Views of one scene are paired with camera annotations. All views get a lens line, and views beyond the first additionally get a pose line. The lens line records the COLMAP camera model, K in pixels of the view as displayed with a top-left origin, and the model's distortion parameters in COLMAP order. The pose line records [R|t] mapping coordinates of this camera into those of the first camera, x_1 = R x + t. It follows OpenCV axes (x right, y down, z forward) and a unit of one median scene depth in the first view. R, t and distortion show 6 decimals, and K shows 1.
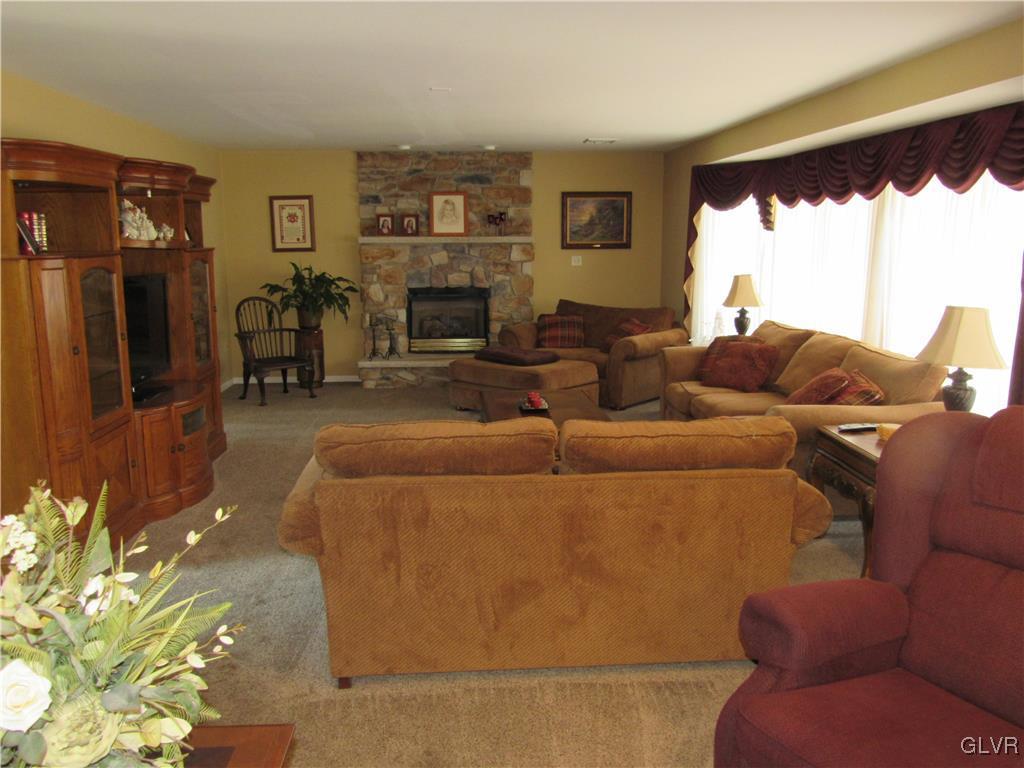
lens RADIAL K [[838.8, 0, 514.2], [0, 838.8, 379.5], [0, 0, 1]] dist [-0.033280, 0.001395]
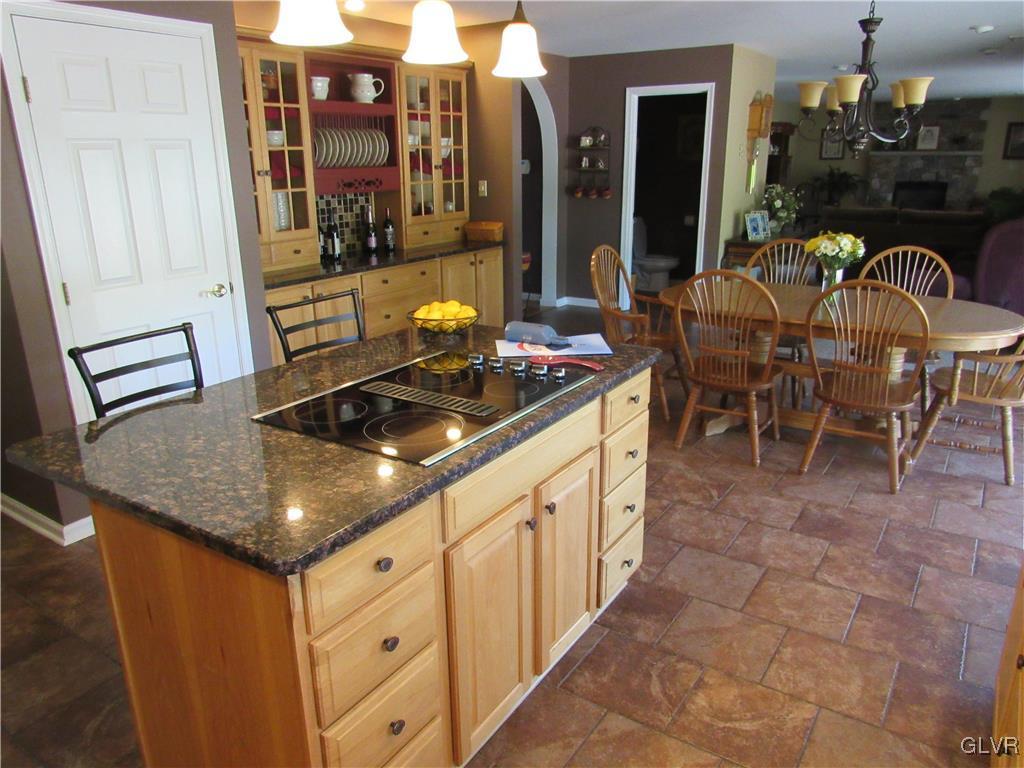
lens RADIAL K [[731.6, 0, 510.4], [0, 731.6, 379.5], [0, 0, 1]] dist [-0.024270, 0.008309]
pose [[0.783839, 0.179063, -0.594586, 0.224186], [-0.098887, 0.981297, 0.165162, 0.129732], [0.613040, -0.070664, 0.786885, -0.739608]]
